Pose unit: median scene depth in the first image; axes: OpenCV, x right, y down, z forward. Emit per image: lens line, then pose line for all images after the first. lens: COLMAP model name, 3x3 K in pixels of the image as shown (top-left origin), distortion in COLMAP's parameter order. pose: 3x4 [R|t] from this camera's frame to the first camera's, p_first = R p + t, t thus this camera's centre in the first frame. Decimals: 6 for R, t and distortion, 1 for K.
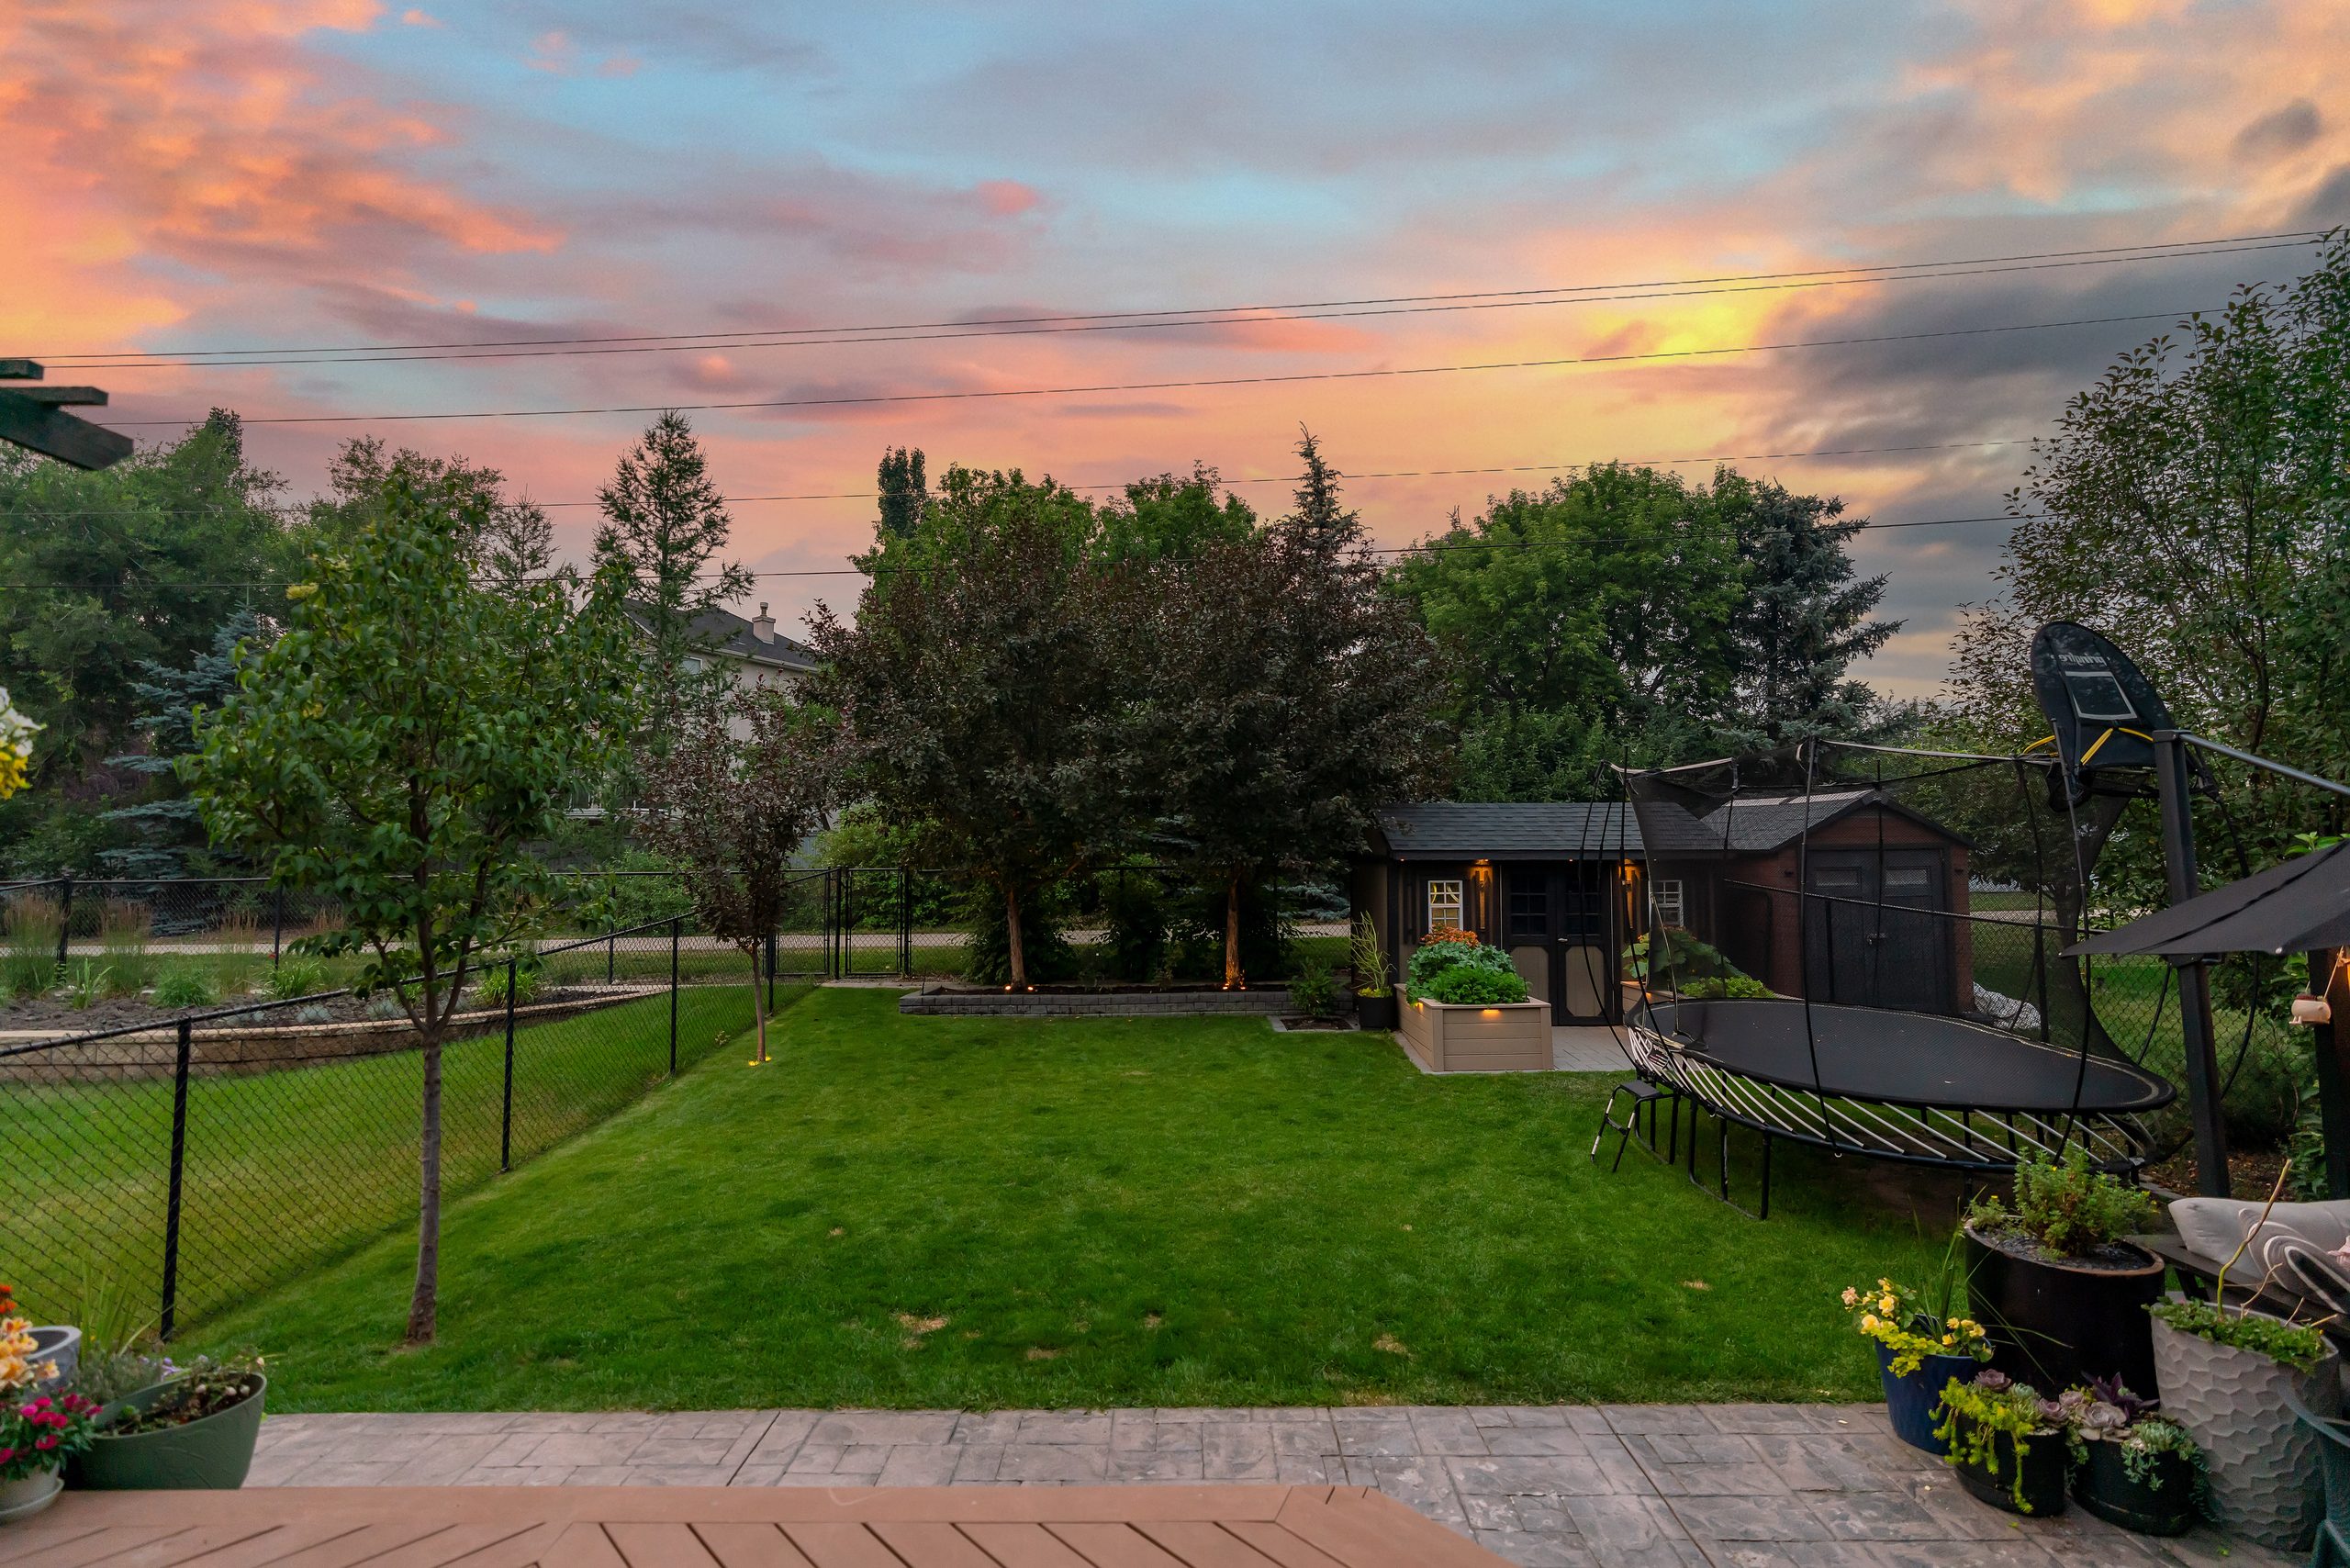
lens RADIAL K [[1054.9, 0, 1175.0], [0, 1054.9, 784.0], [0, 0, 1]] dist [-0.013931, 0.006916]
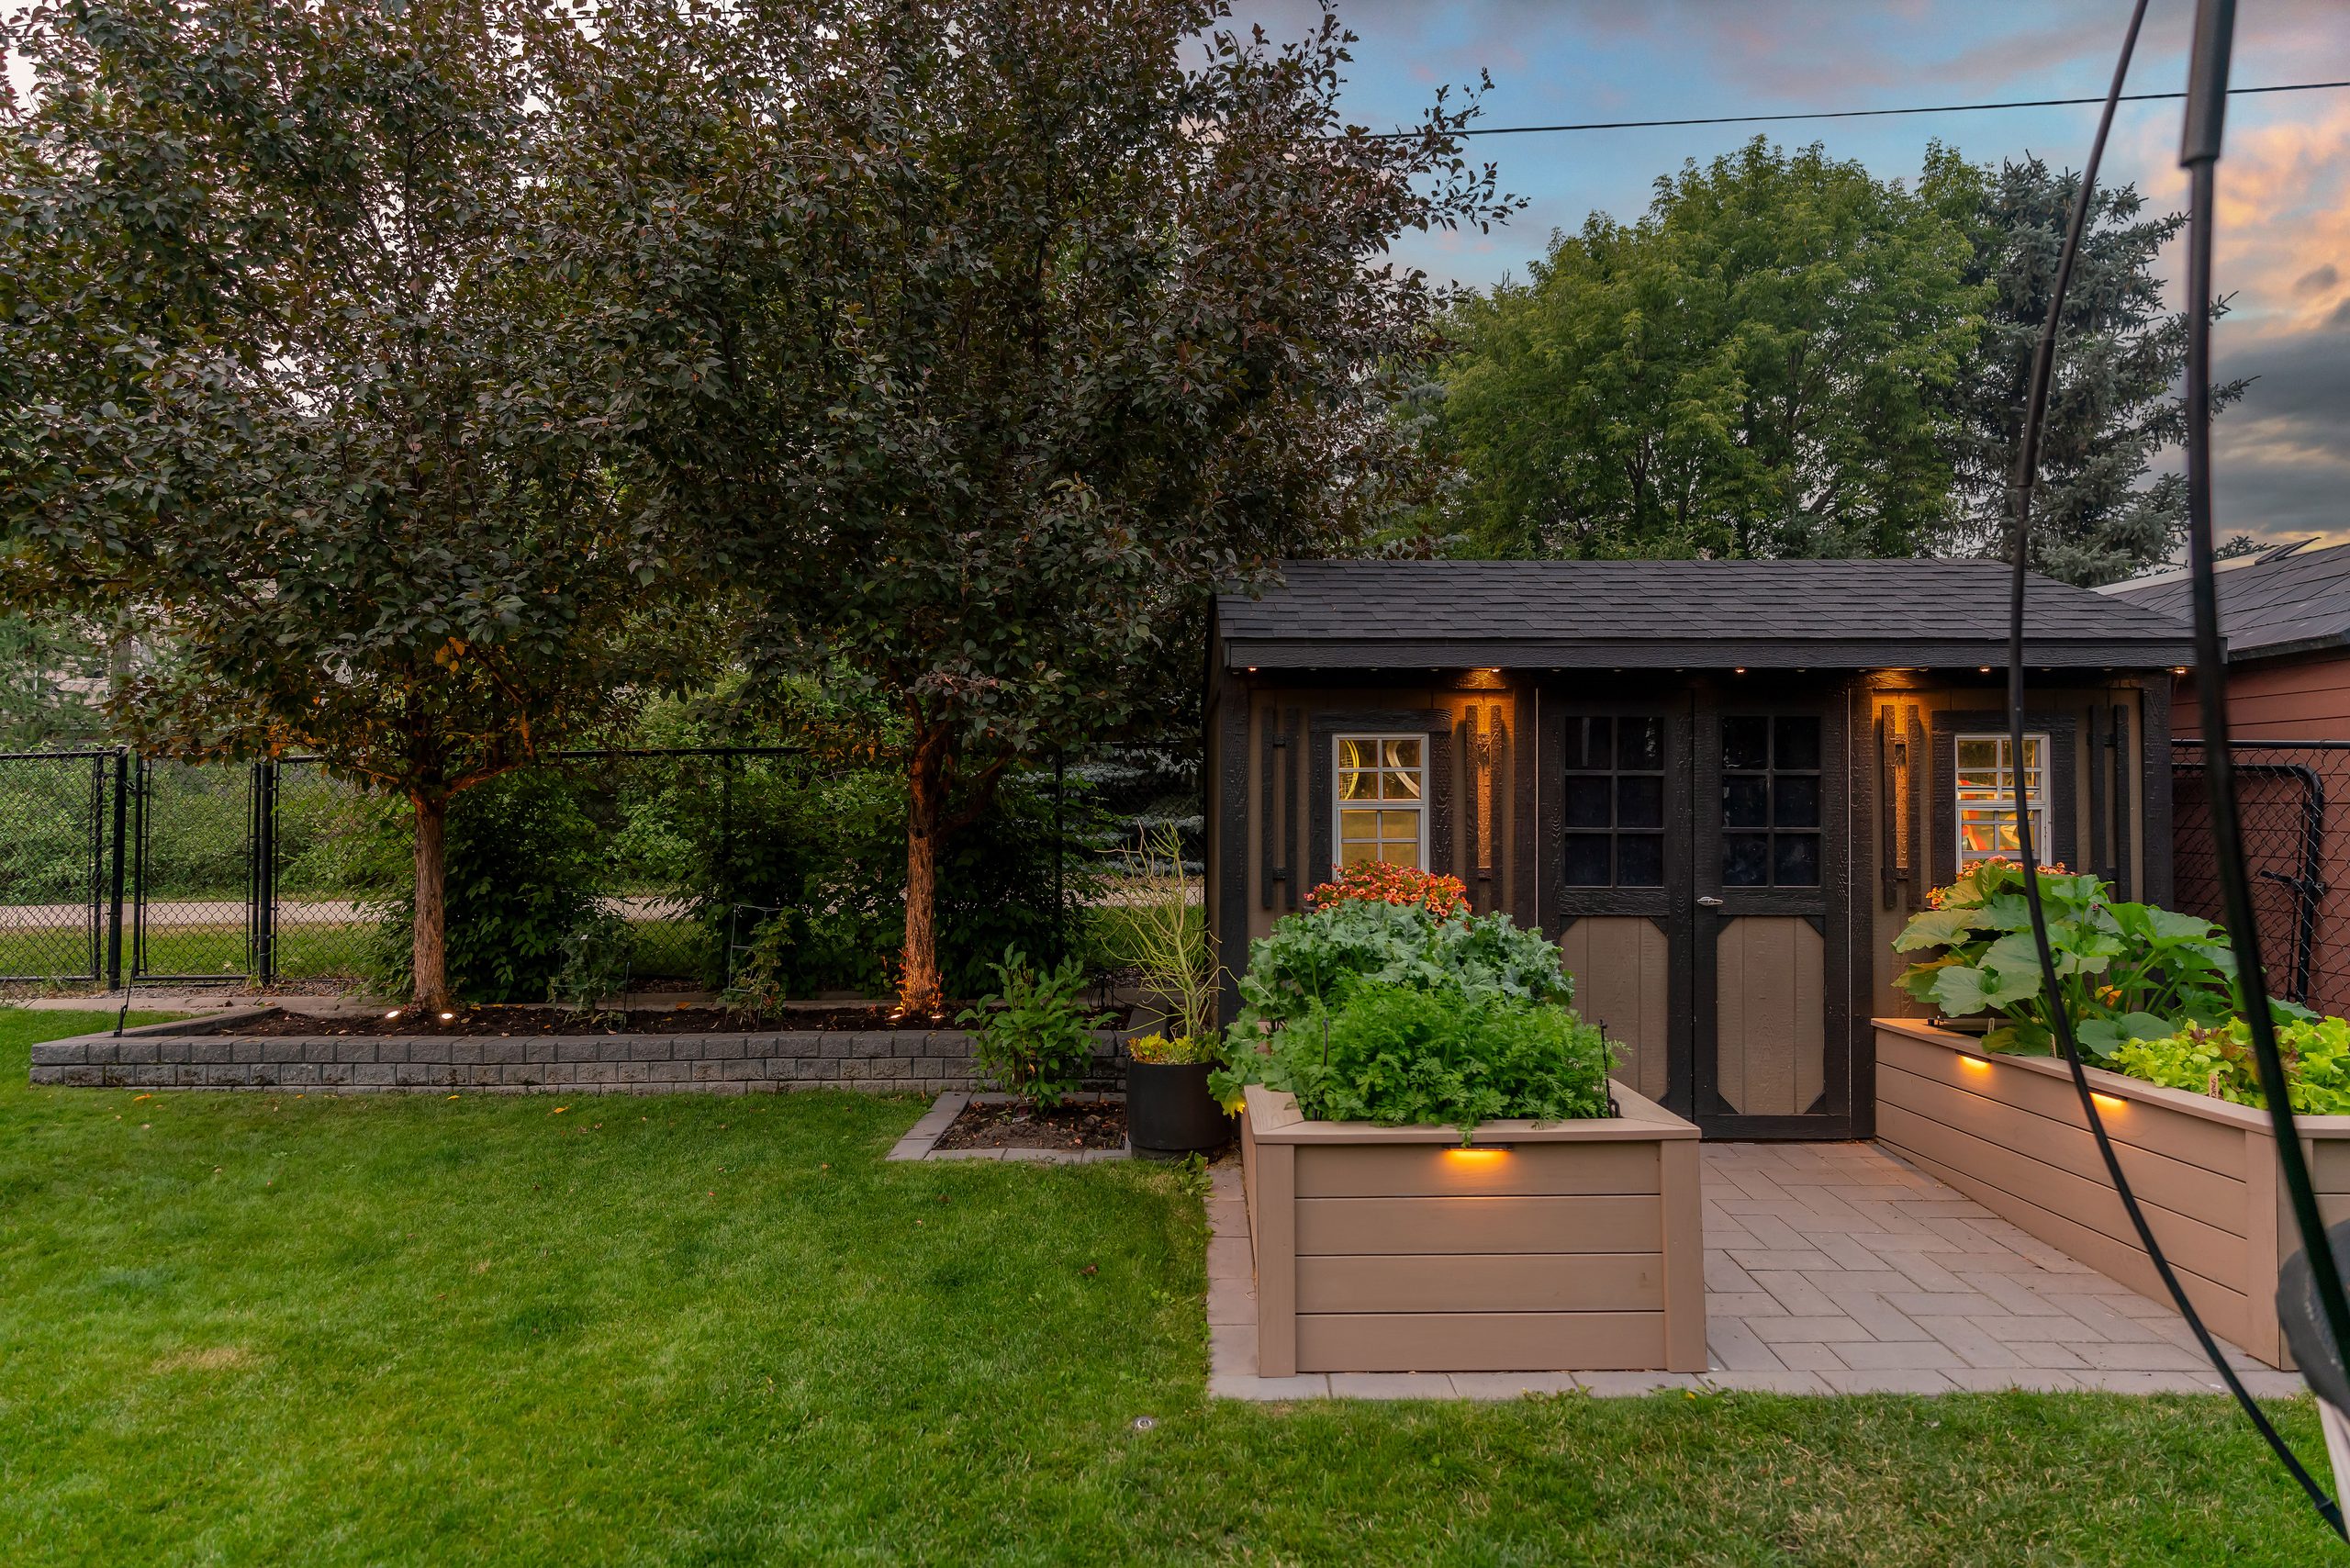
lens RADIAL K [[1285.2, 0, 1175.0], [0, 1285.2, 784.0], [0, 0, 1]] dist [0.000069, 0.000002]
pose [[0.999996, 0.002506, 0.001461, 0.143855], [-0.002565, 0.999112, 0.042061, 0.070012], [-0.001354, -0.042064, 0.999114, 0.437213]]
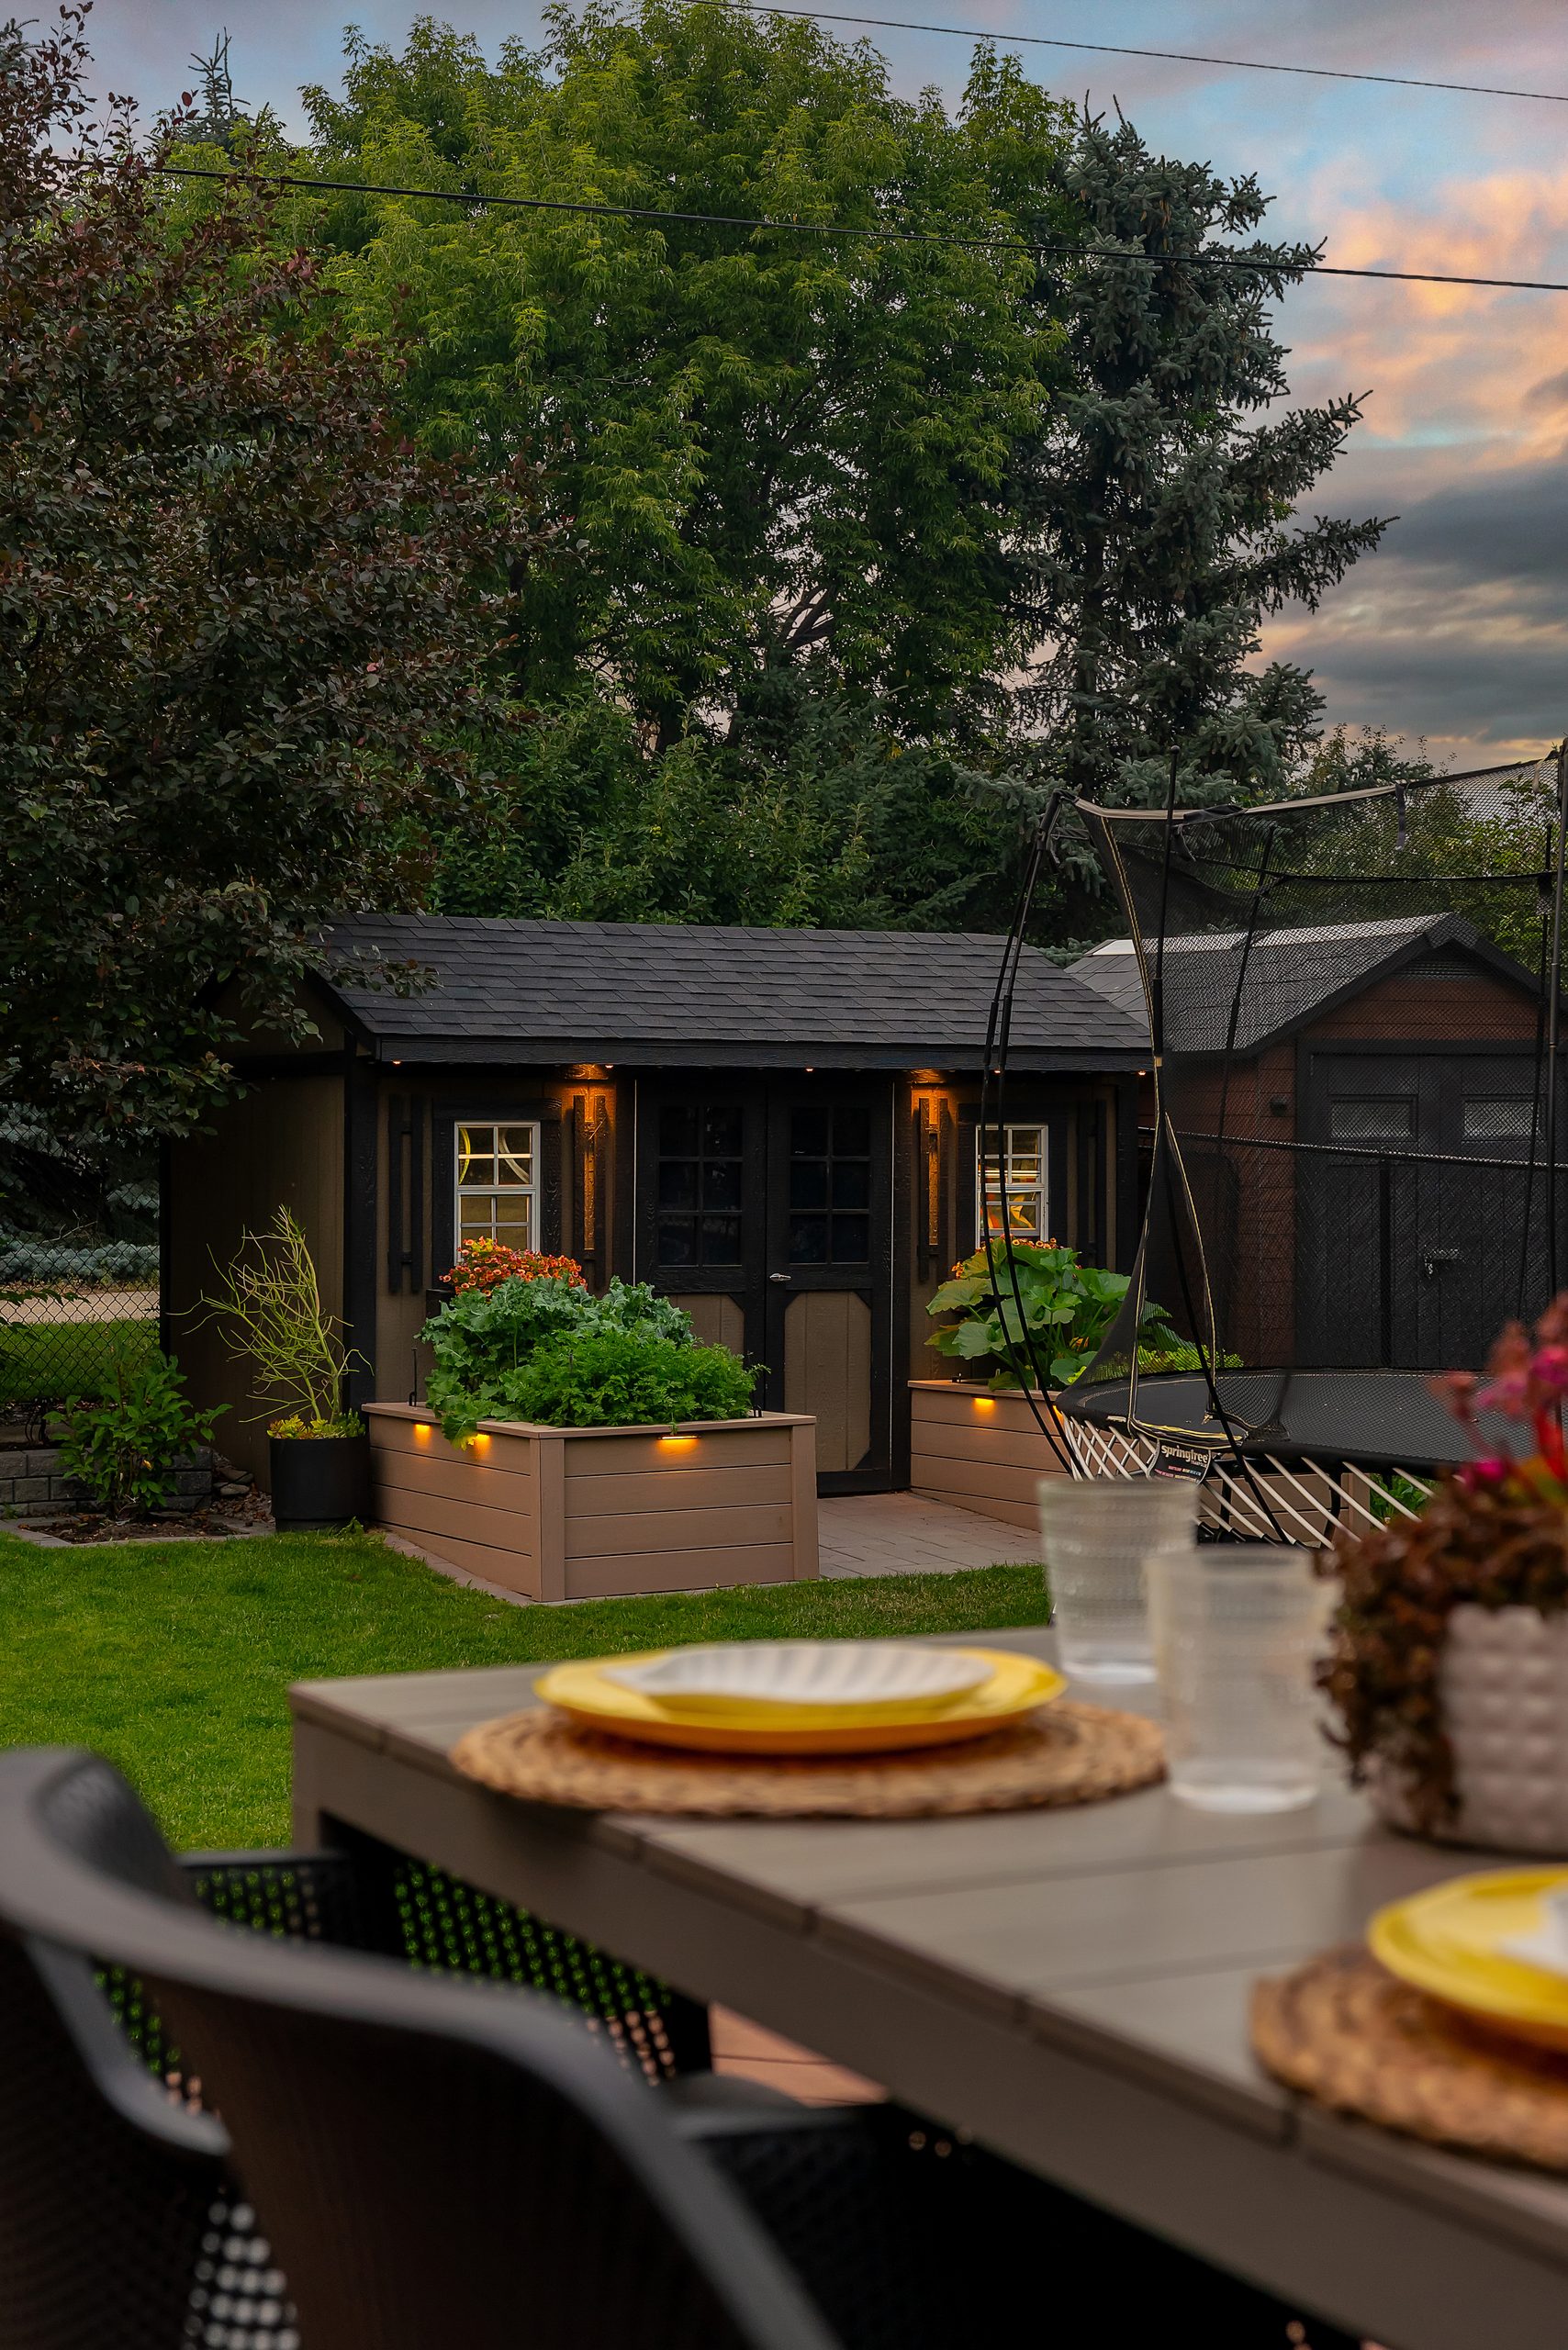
lens RADIAL K [[3432.6, 0, 822.7], [0, 3432.6, 1170.5], [0, 0, 1]] dist [0.016736, -0.005137]
pose [[0.882973, -0.000291, 0.469423, -0.160263], [-0.032945, 0.997496, 0.062586, 0.022997], [-0.468266, -0.070727, 0.880753, -0.086958]]
